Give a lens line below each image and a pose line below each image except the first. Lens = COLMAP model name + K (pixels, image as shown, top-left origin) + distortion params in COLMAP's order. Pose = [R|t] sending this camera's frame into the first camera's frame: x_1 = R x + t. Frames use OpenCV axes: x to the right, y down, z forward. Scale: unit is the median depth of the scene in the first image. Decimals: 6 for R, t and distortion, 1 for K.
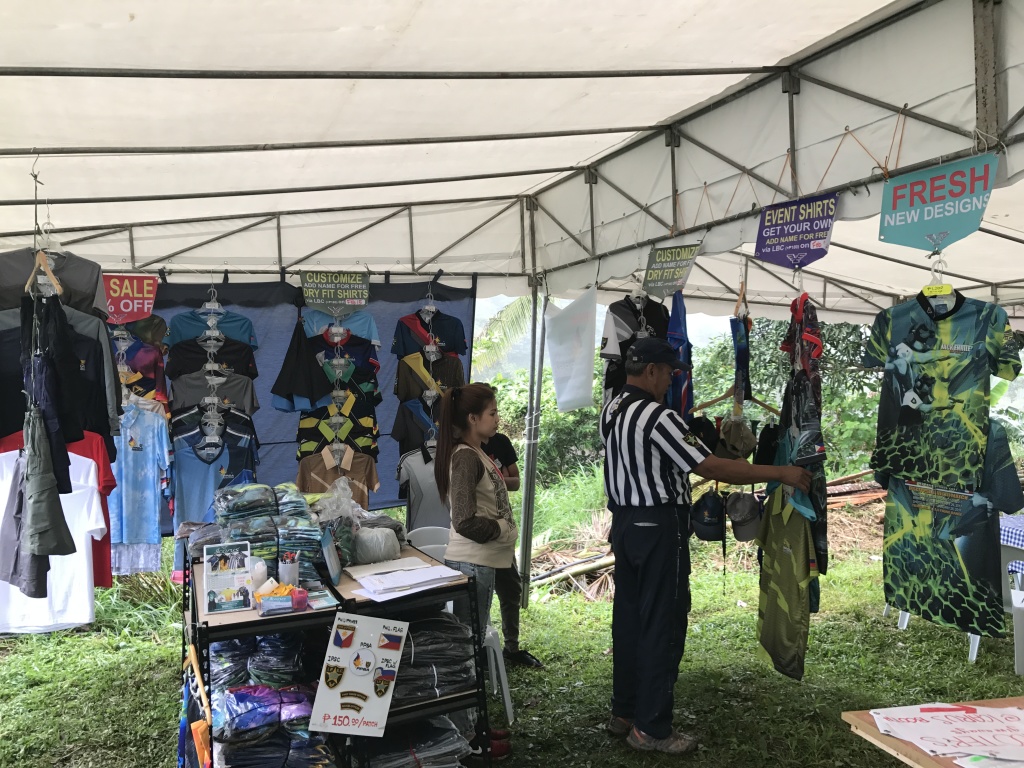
lens RADIAL K [[832.9, 0, 510.7], [0, 832.9, 376.1], [0, 0, 1]] dist [0.100529, -0.296328]
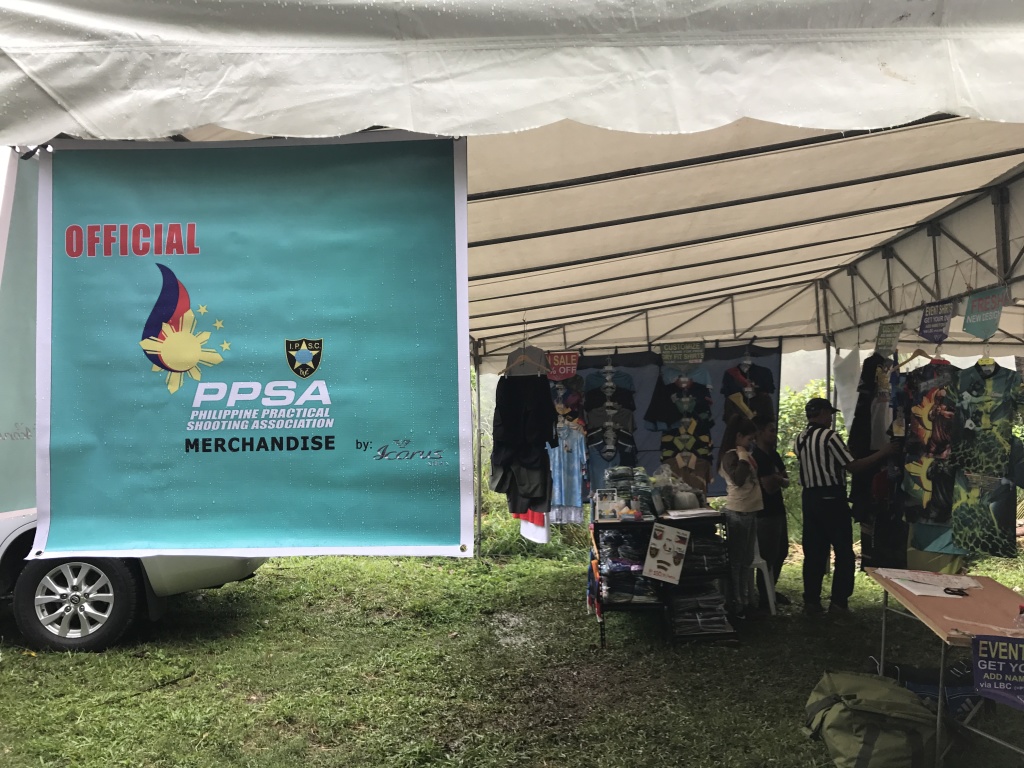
lens RADIAL K [[832.9, 0, 510.7], [0, 832.9, 376.1], [0, 0, 1]] dist [0.100529, -0.296328]
pose [[0.882874, -0.025150, -0.468936, 0.250267], [0.011869, 0.999441, -0.031255, -0.016790], [0.469460, 0.022029, 0.882679, -0.558449]]
